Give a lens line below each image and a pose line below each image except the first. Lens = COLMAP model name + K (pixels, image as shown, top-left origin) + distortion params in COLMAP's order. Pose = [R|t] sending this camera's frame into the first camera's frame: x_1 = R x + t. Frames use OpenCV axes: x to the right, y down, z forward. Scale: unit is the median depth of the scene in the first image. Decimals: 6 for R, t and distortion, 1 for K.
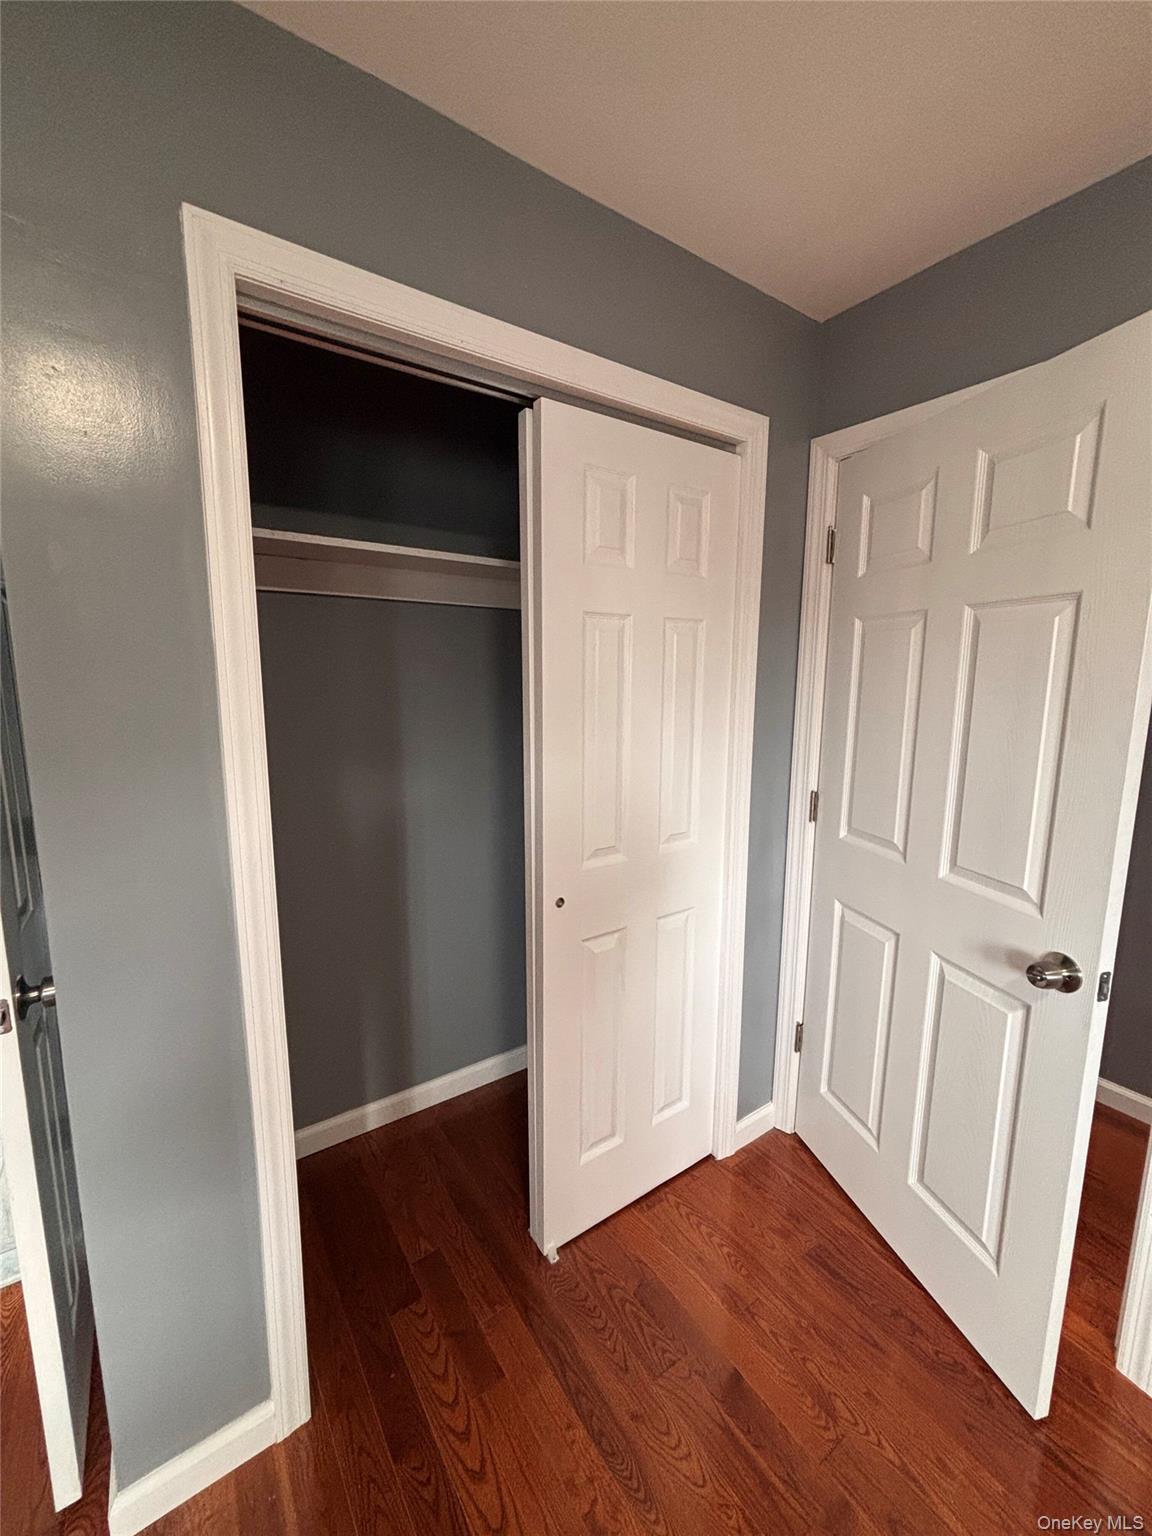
lens RADIAL K [[627.9, 0, 575.7], [0, 627.9, 763.9], [0, 0, 1]] dist [0.000147, 0.000734]
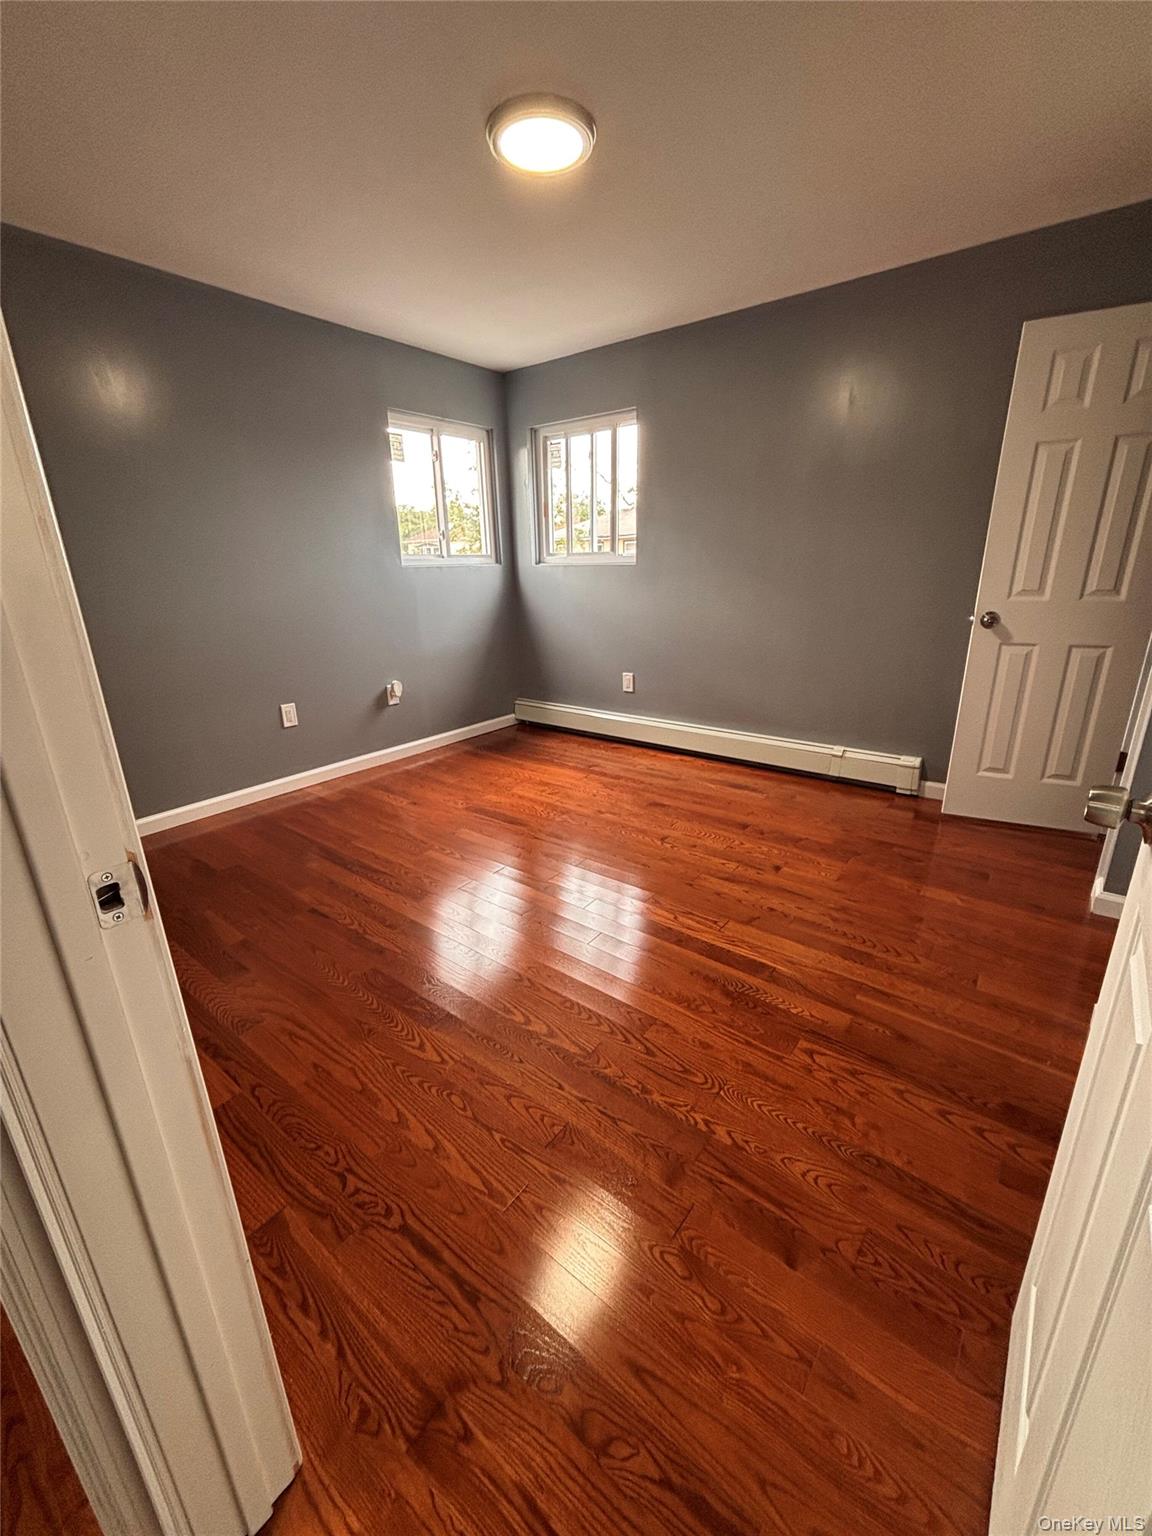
lens RADIAL K [[627.9, 0, 572.4], [0, 627.9, 765.1], [0, 0, 1]] dist [0.000147, 0.000734]
pose [[-0.958247, 0.095848, -0.269399, 0.764756], [-0.034430, 0.896617, 0.441467, -0.001478], [0.283861, 0.432309, -0.855881, 1.466536]]
